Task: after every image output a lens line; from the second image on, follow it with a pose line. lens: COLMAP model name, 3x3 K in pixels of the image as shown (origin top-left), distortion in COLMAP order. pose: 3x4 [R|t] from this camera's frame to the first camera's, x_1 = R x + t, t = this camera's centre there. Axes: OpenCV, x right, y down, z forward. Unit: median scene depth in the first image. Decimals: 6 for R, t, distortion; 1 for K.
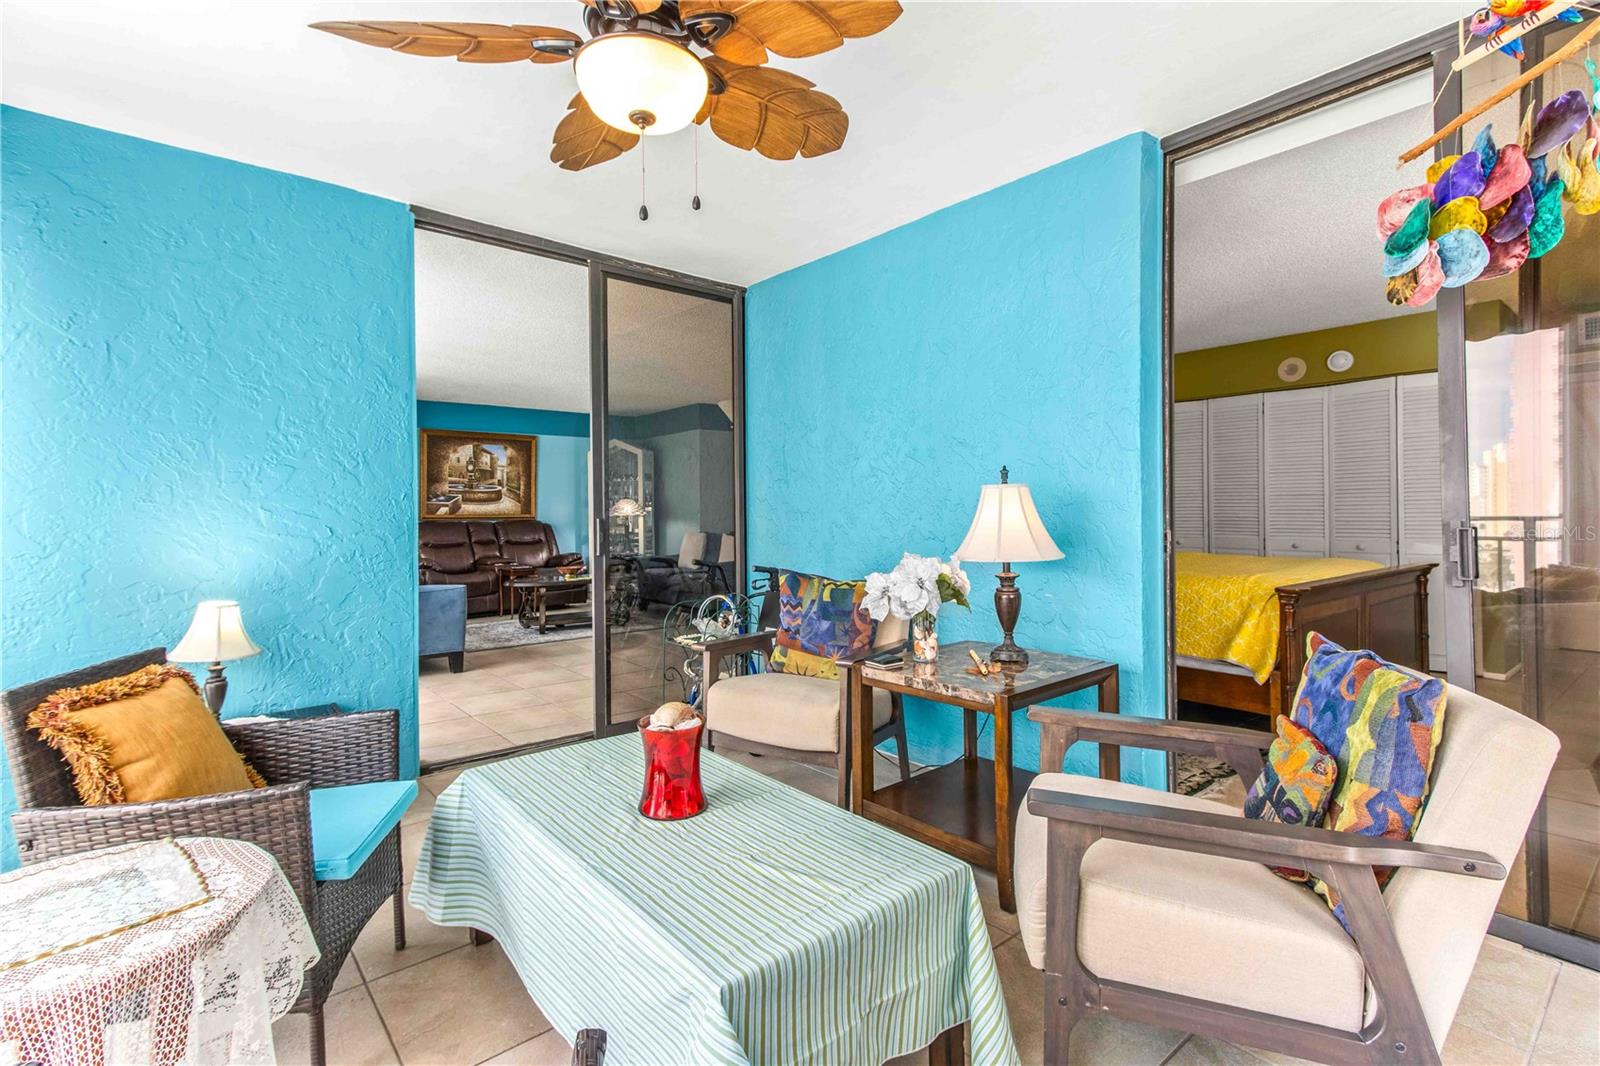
lens RADIAL K [[759.7, 0, 785.9], [0, 759.7, 519.0], [0, 0, 1]] dist [0.012351, -0.001228]
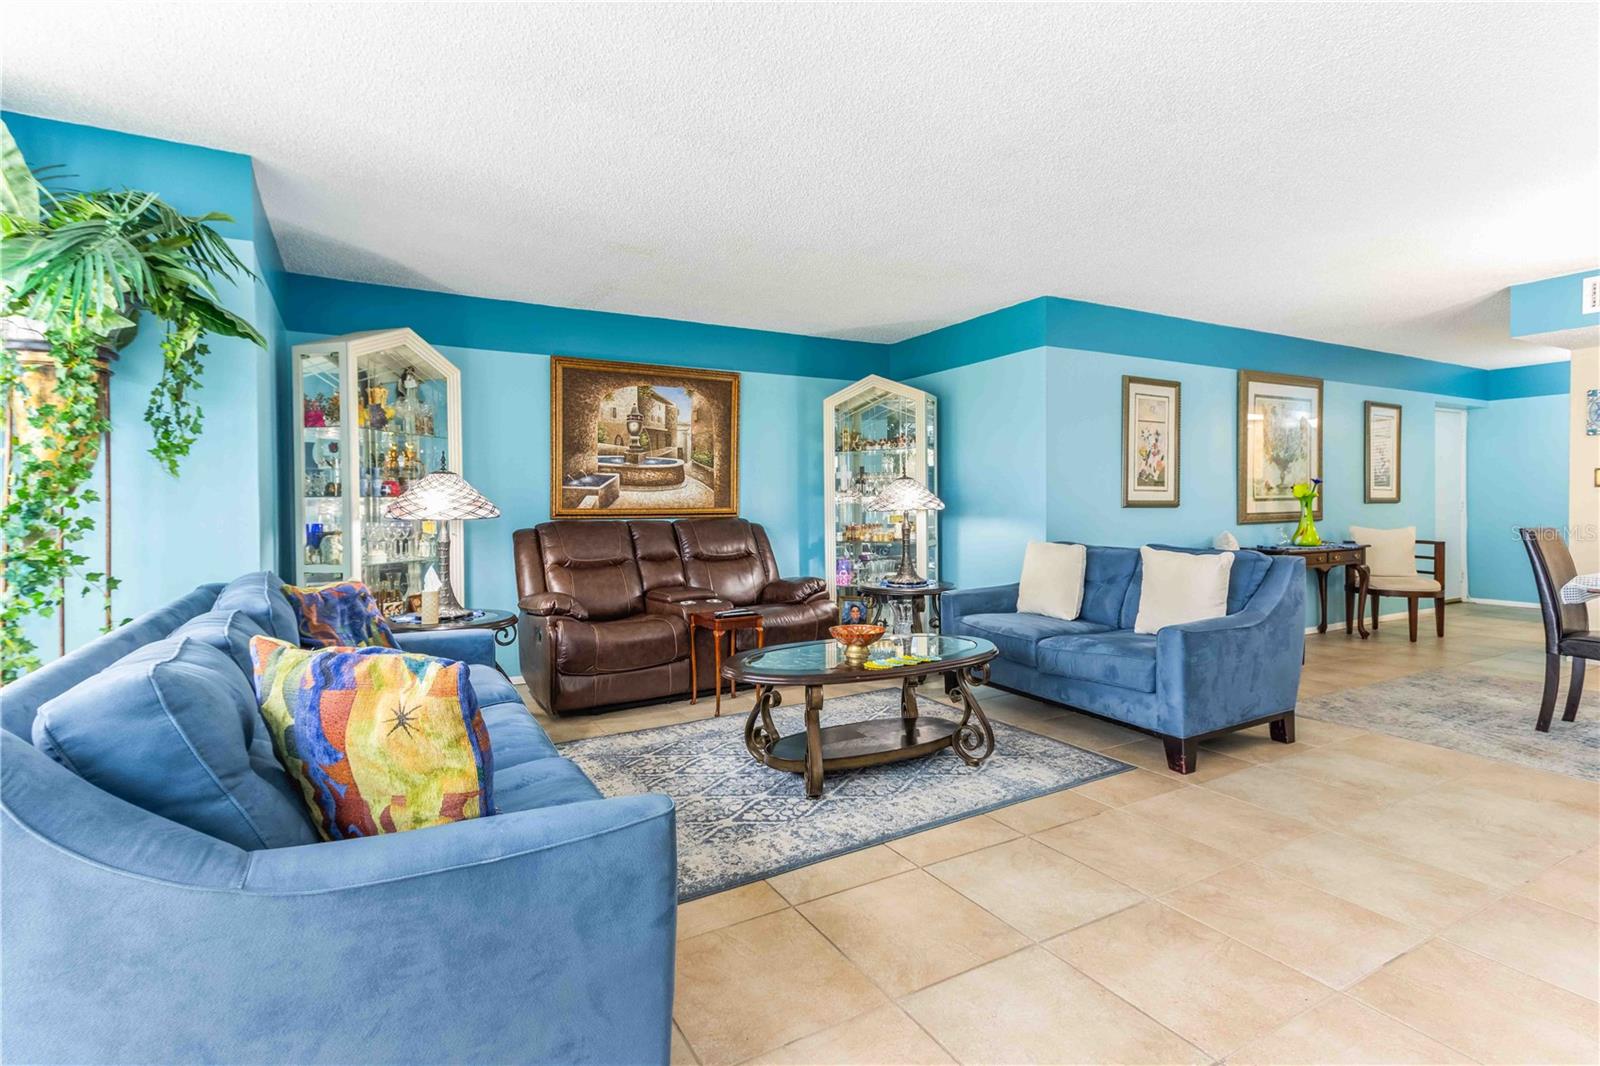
lens RADIAL K [[759.7, 0, 791.9], [0, 759.7, 519.0], [0, 0, 1]] dist [0.012351, -0.001228]
pose [[0.986695, 0.004173, -0.162529, -0.200856], [-0.001338, 0.999845, 0.017550, -0.007936], [0.162577, -0.017099, 0.986548, 0.447471]]
